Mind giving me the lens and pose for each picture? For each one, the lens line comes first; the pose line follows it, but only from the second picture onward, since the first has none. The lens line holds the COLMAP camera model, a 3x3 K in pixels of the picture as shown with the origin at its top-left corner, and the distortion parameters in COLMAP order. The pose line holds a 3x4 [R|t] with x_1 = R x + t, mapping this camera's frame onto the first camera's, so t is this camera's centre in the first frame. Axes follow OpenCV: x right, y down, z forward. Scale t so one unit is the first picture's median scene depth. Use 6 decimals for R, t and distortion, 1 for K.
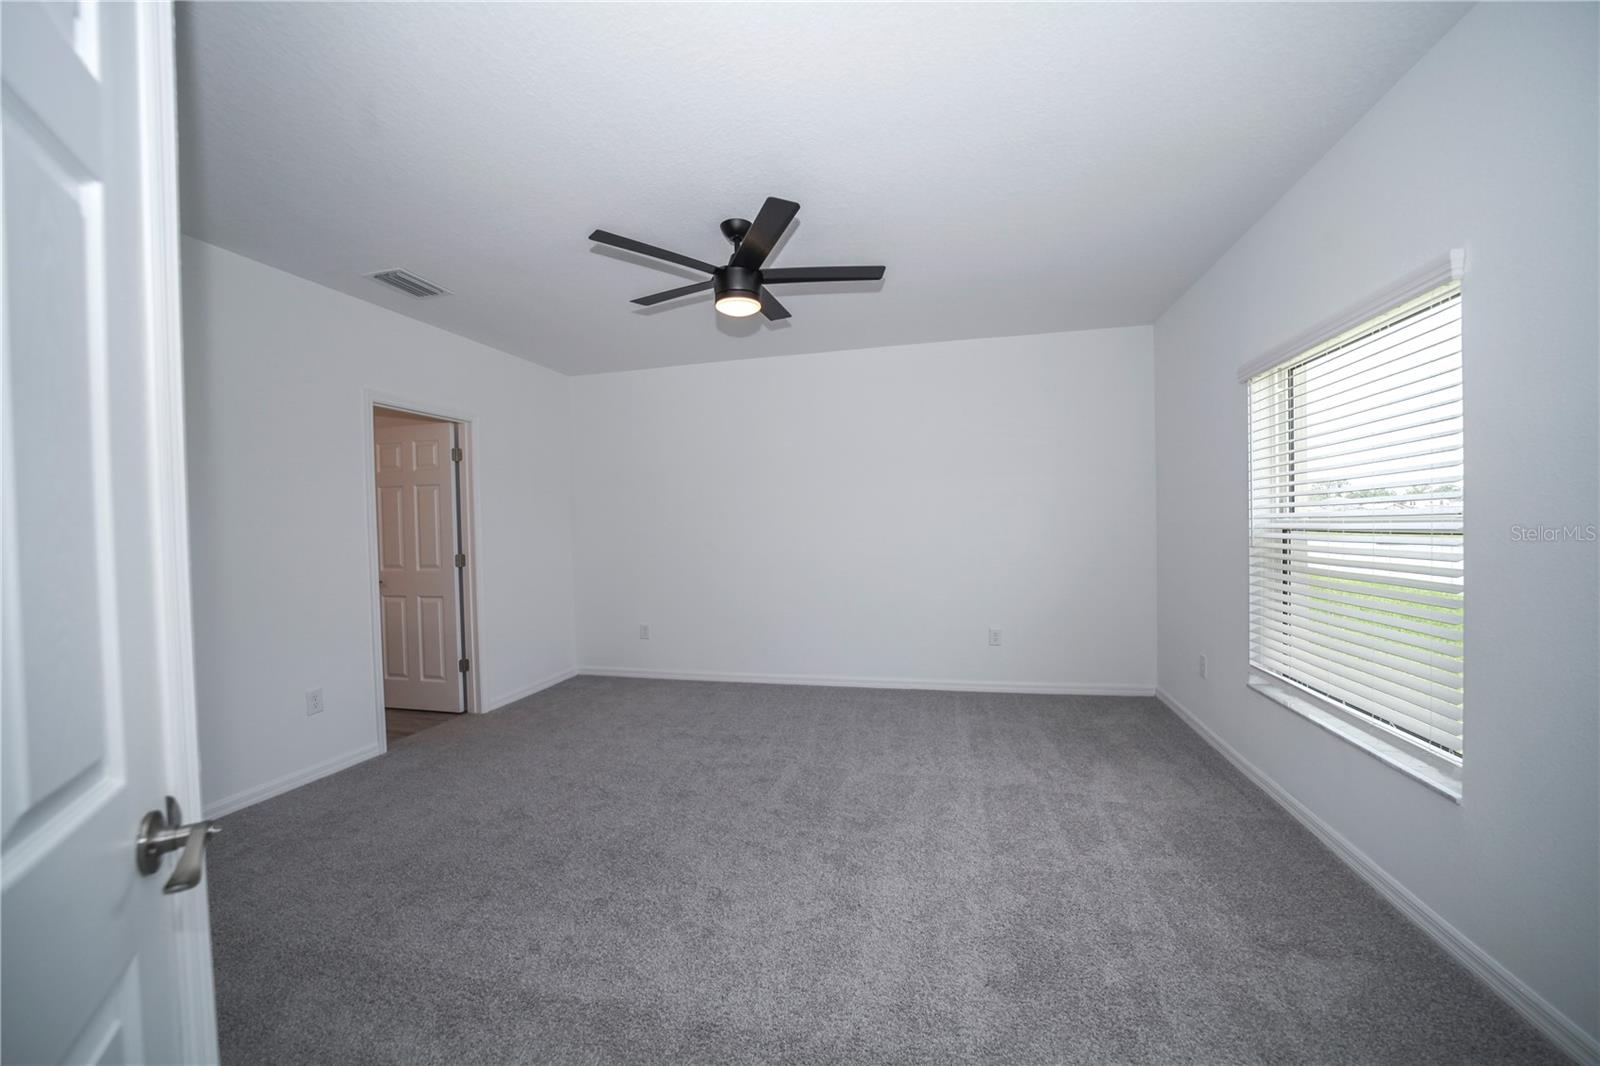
lens RADIAL K [[622.1, 0, 802.3], [0, 622.1, 531.2], [0, 0, 1]] dist [-0.033320, 0.007062]
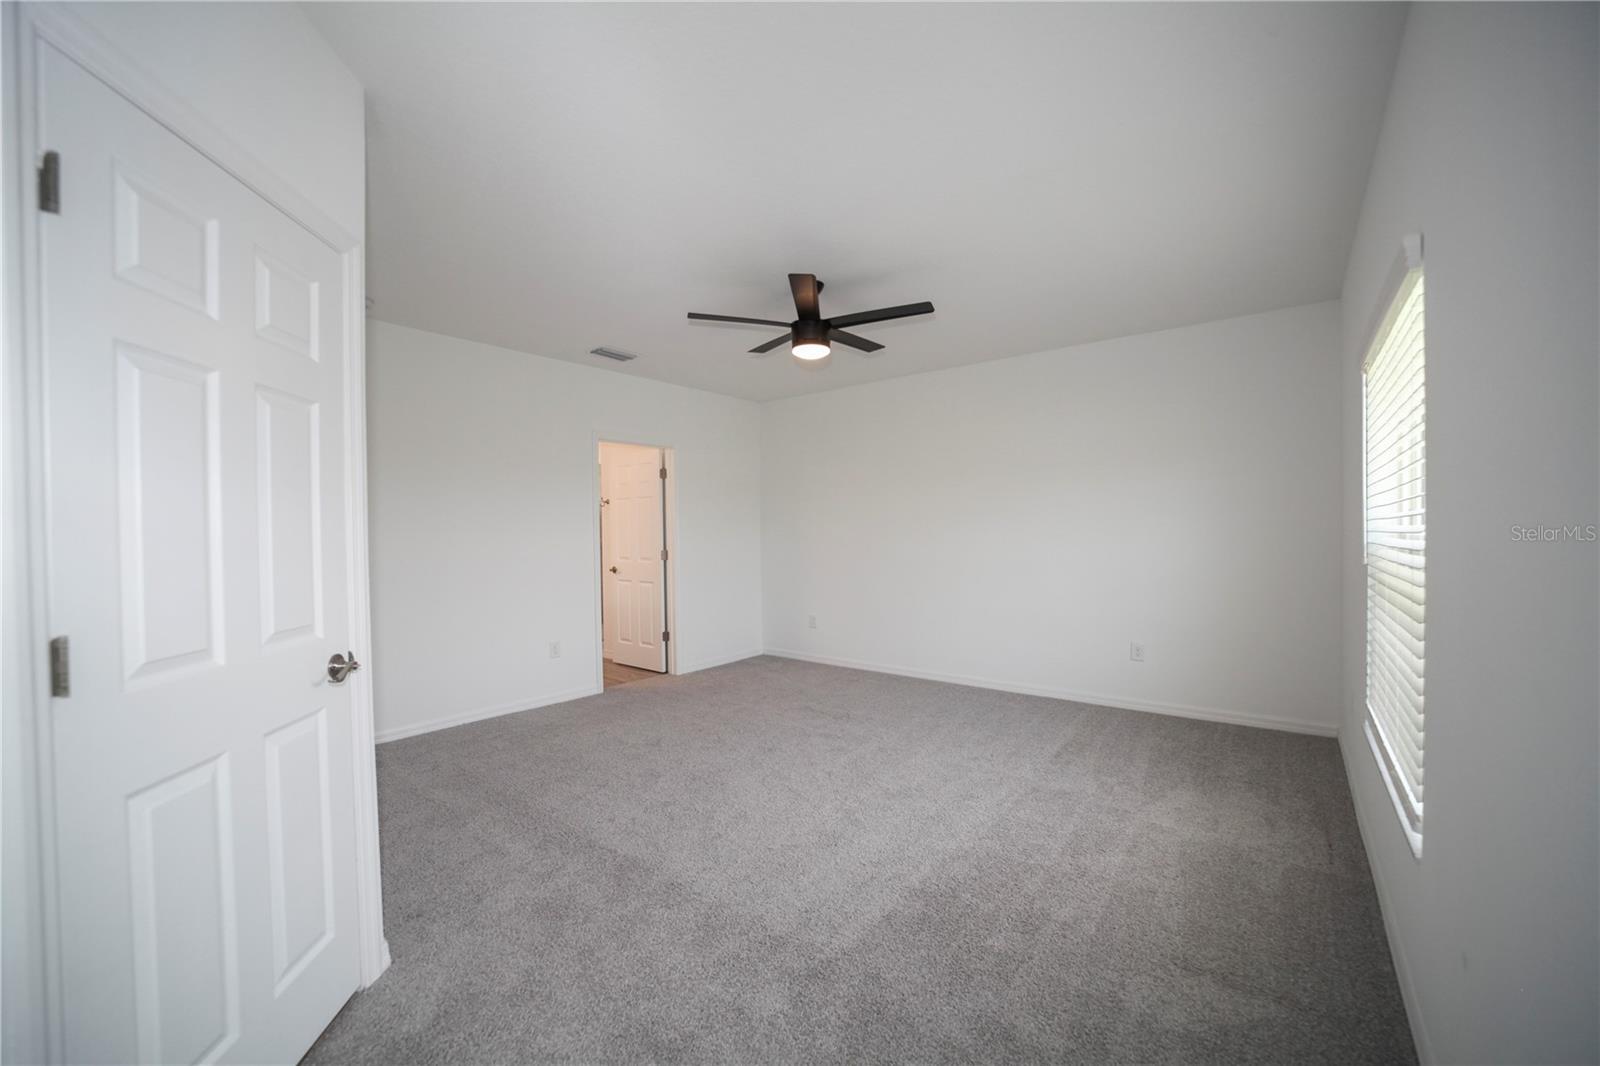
lens RADIAL K [[622.1, 0, 801.4], [0, 622.1, 531.5], [0, 0, 1]] dist [-0.033320, 0.007062]
pose [[0.908366, 0.011140, -0.418027, 0.350741], [-0.011588, 0.999932, 0.001466, -0.011596], [0.418015, 0.003513, 0.908434, -0.096480]]
